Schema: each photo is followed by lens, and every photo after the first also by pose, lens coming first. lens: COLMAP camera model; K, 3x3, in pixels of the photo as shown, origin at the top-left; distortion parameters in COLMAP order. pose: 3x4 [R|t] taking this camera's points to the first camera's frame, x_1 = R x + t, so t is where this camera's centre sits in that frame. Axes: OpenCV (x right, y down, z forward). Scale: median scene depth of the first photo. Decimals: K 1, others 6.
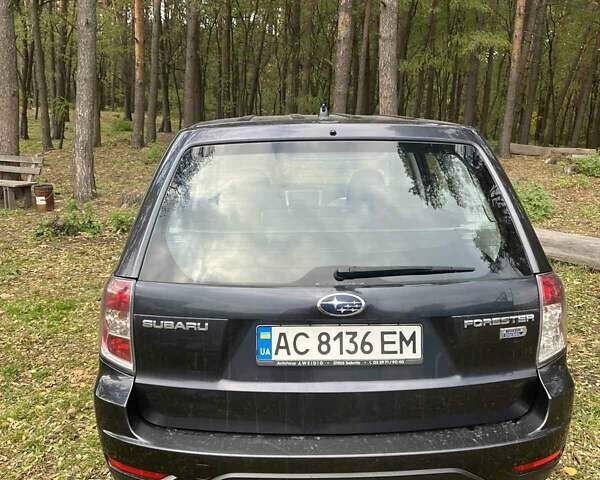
lens RADIAL K [[562.3, 0, 300.0], [0, 562.3, 240.0], [0, 0, 1]] dist [0.113476, -0.294195]
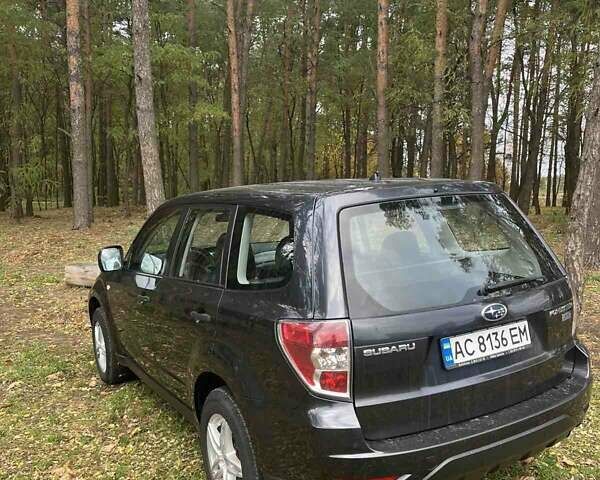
lens RADIAL K [[562.3, 0, 300.0], [0, 562.3, 240.0], [0, 0, 1]] dist [0.113476, -0.294195]
pose [[0.877948, -0.085609, 0.471040, -0.955163], [0.138252, 0.987301, -0.078244, -0.016557], [-0.458360, 0.133816, 0.878635, -0.028302]]
